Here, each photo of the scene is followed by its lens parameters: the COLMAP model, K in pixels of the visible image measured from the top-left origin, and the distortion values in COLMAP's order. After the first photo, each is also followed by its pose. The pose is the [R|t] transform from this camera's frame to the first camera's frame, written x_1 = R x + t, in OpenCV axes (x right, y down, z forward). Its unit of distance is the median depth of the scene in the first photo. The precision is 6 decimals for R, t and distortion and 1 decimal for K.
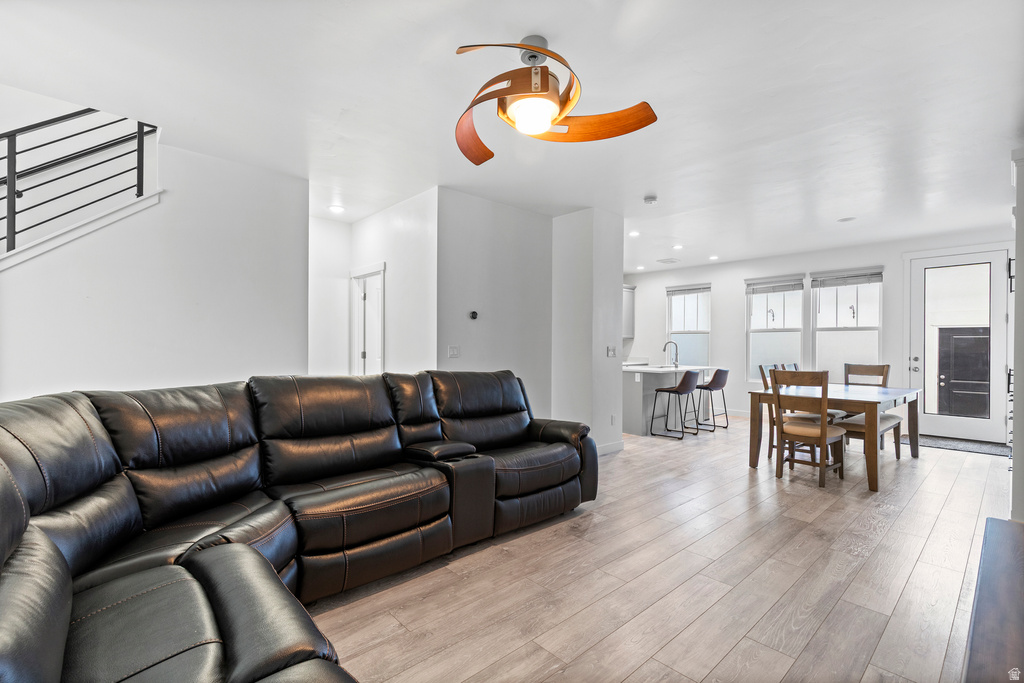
lens RADIAL K [[462.6, 0, 511.1], [0, 462.6, 337.9], [0, 0, 1]] dist [0.007185, -0.000196]
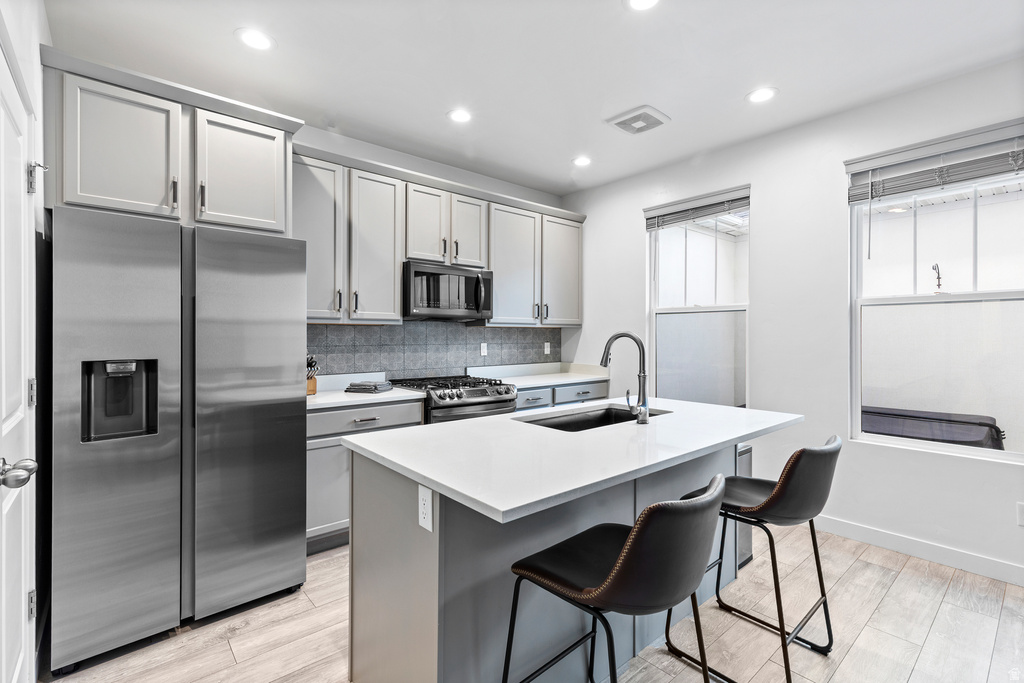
lens RADIAL K [[462.6, 0, 511.1], [0, 462.6, 337.9], [0, 0, 1]] dist [0.007185, -0.000196]
pose [[0.999362, -0.006311, -0.035140, 0.247982], [0.007169, 0.999678, 0.024337, 0.002244], [0.034975, -0.024574, 0.999086, 0.613263]]
